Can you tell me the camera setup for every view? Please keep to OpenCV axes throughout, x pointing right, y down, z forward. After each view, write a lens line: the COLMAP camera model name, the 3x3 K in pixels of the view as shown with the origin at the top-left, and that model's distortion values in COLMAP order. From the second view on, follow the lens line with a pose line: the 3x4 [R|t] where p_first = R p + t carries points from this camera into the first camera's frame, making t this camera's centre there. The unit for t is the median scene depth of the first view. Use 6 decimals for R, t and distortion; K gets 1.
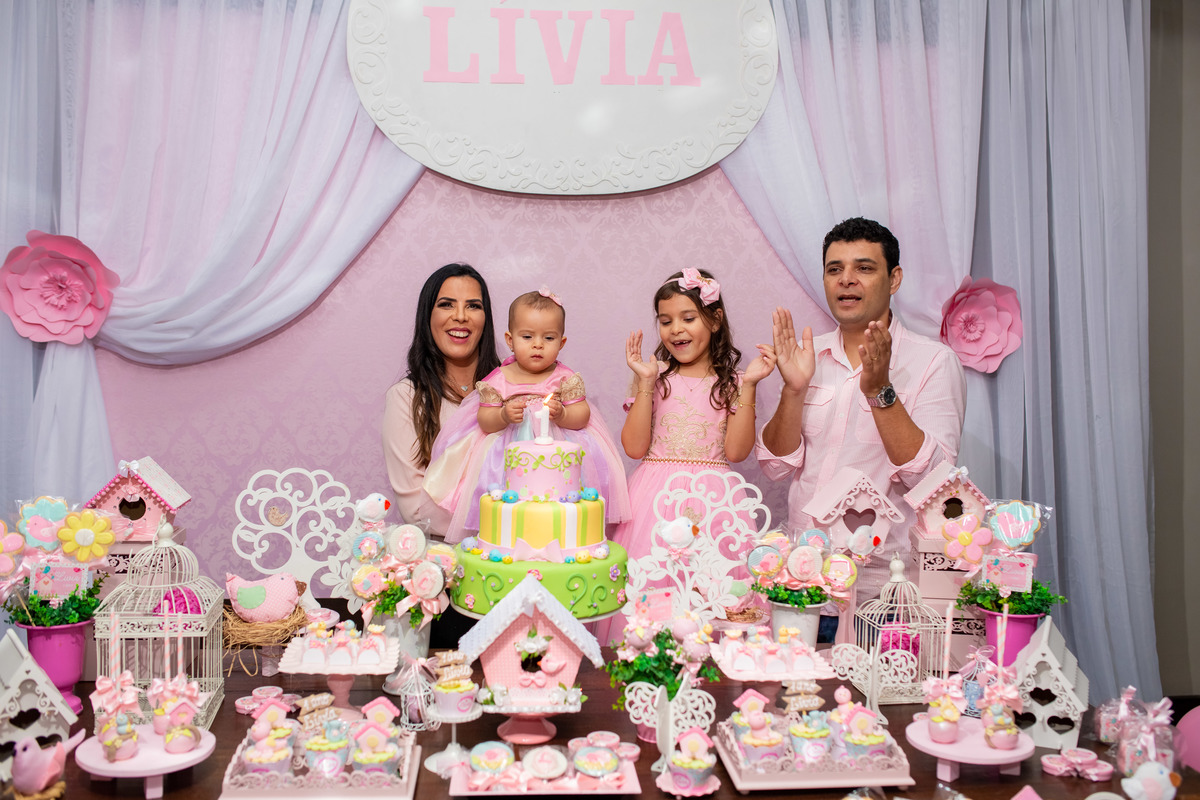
lens RADIAL K [[1144.0, 0, 600.0], [0, 1144.0, 400.0], [0, 0, 1]] dist [-0.063038, 0.094166]
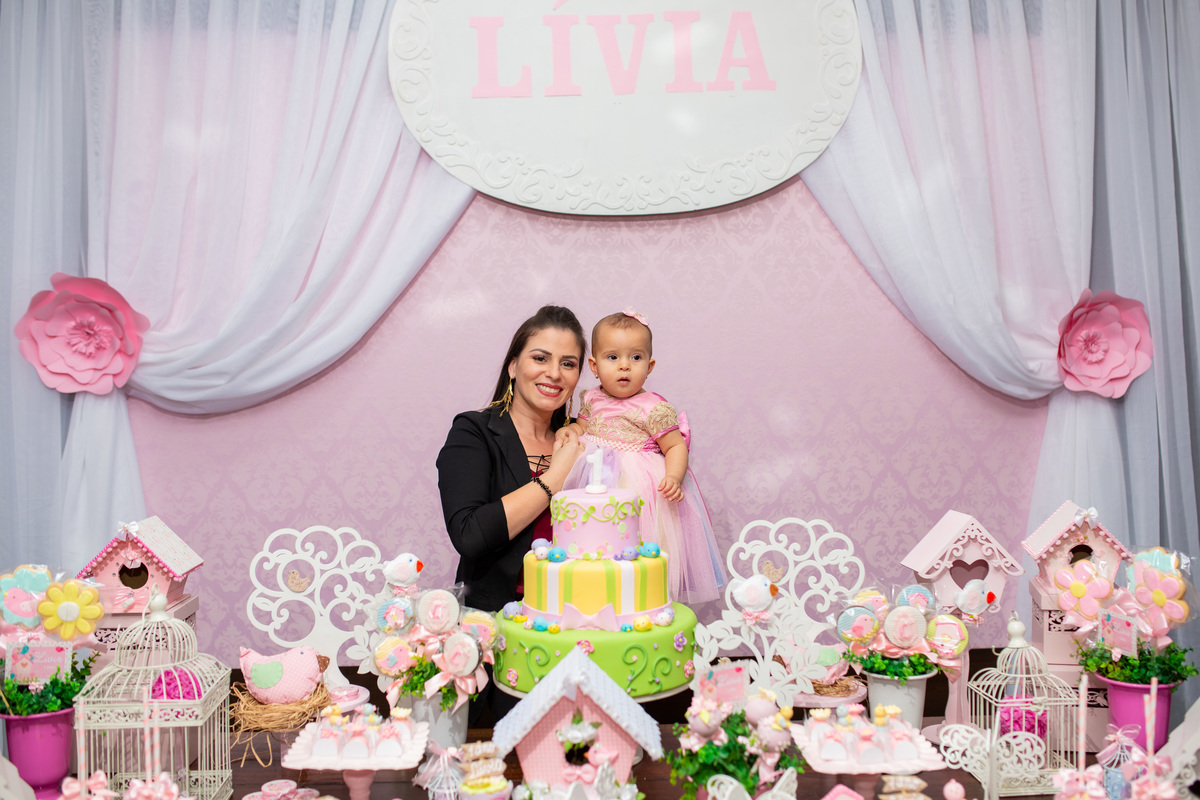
lens RADIAL K [[1177.5, 0, 617.1], [0, 1177.5, 399.0], [0, 0, 1]] dist [-0.063234, 0.094470]
pose [[0.997175, -0.027962, -0.069710, 0.030638], [0.025431, 0.998994, -0.036938, 0.000879], [0.070673, 0.035061, 0.996883, 0.108058]]
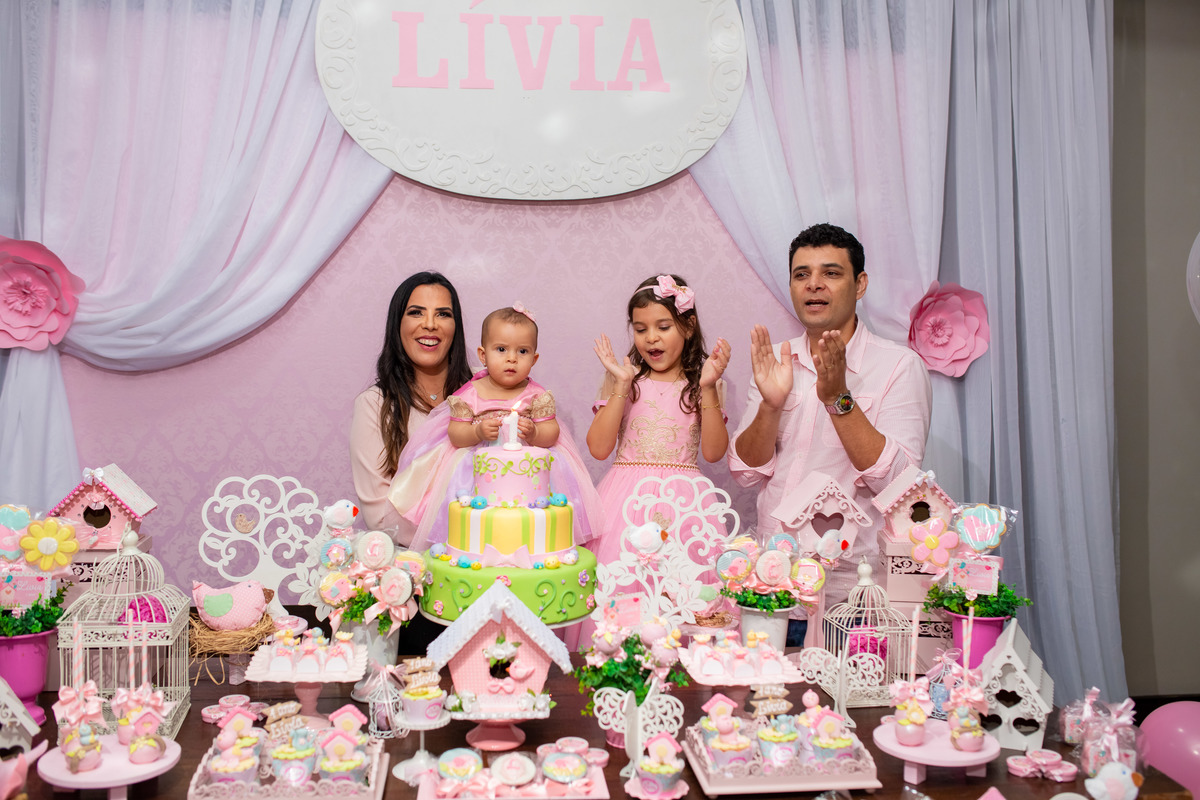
lens RADIAL K [[1144.0, 0, 600.0], [0, 1144.0, 400.0], [0, 0, 1]] dist [-0.063038, 0.094166]
pose [[0.999723, -0.002934, 0.023357, 0.004026], [0.003022, 0.999988, -0.003761, -0.000949], [-0.023345, 0.003831, 0.999720, -0.000703]]
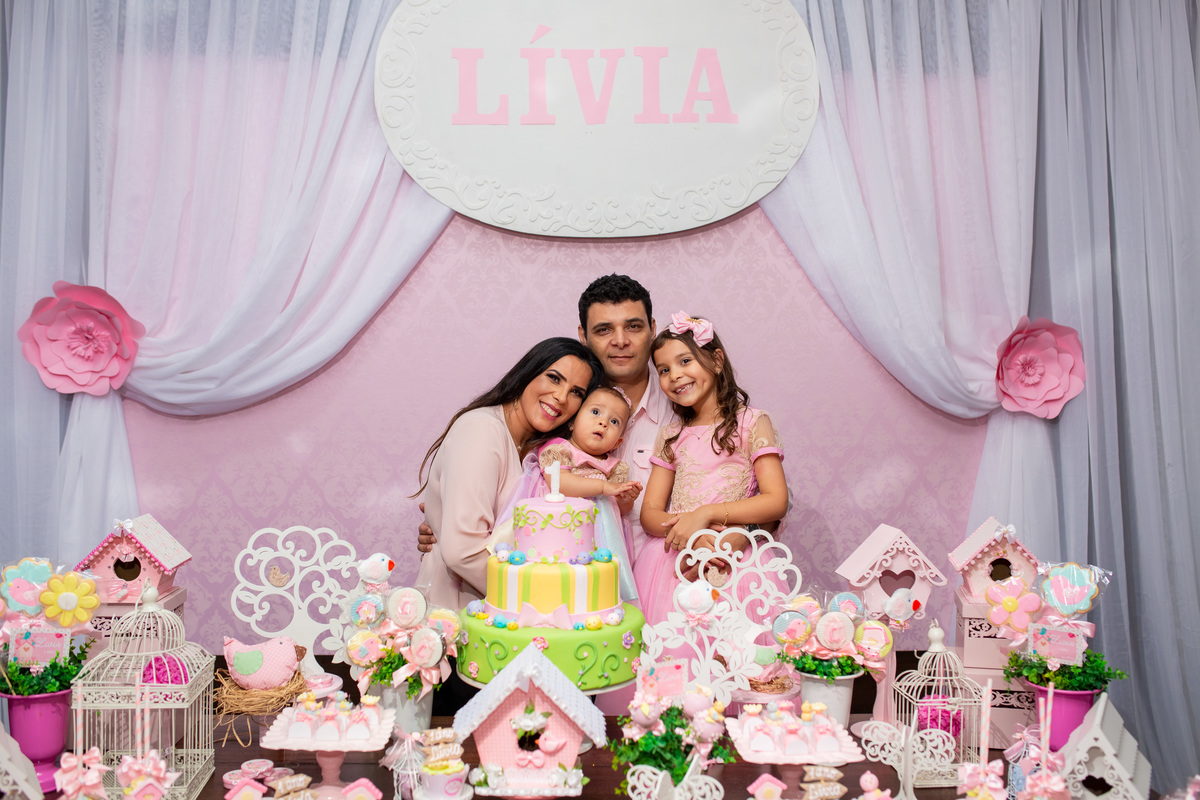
lens RADIAL K [[1144.0, 0, 600.0], [0, 1144.0, 400.0], [0, 0, 1]] dist [-0.063038, 0.094166]
pose [[0.997868, -0.006442, -0.064940, 0.049239], [0.004100, 0.999339, -0.036122, -0.010616], [0.065129, 0.035779, 0.997235, 0.059085]]
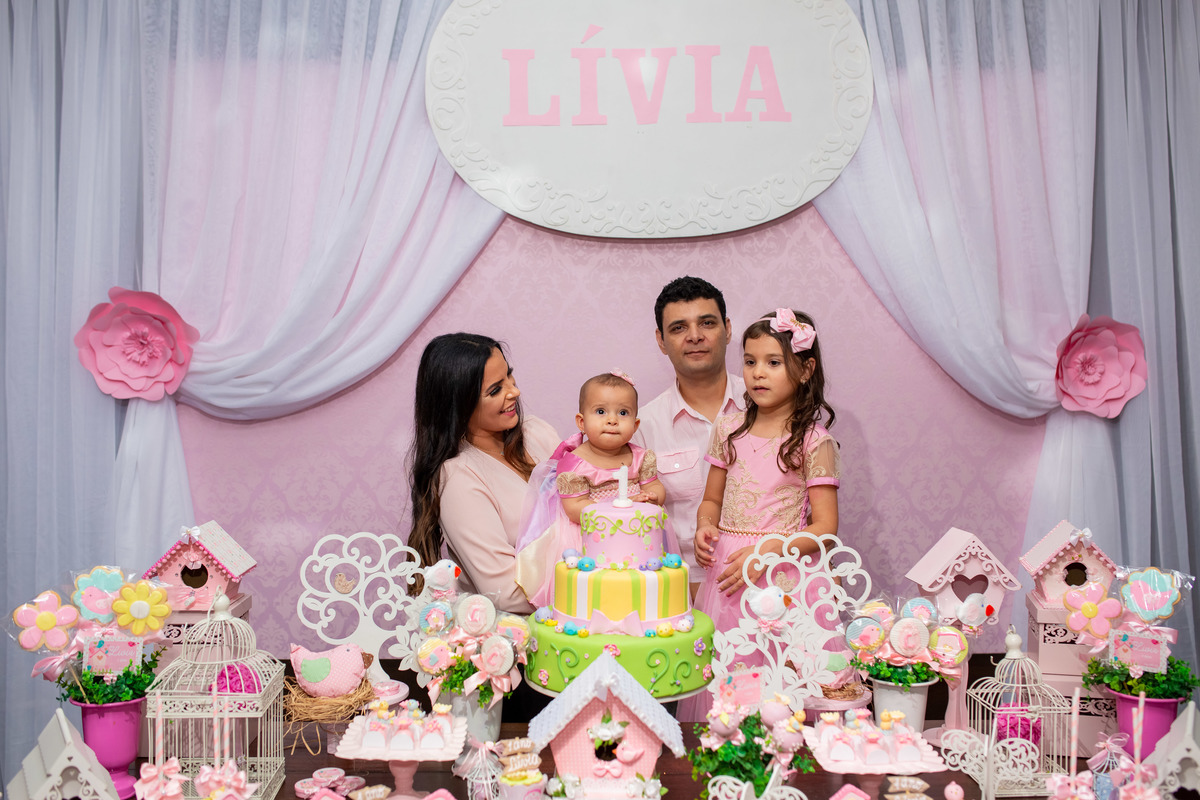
lens RADIAL K [[1144.0, 0, 600.0], [0, 1144.0, 400.0], [0, 0, 1]] dist [-0.063038, 0.094166]
pose [[0.995890, -0.012563, -0.089698, 0.017049], [0.009472, 0.999349, -0.034800, -0.015945], [0.090076, 0.033807, 0.995361, 0.066287]]
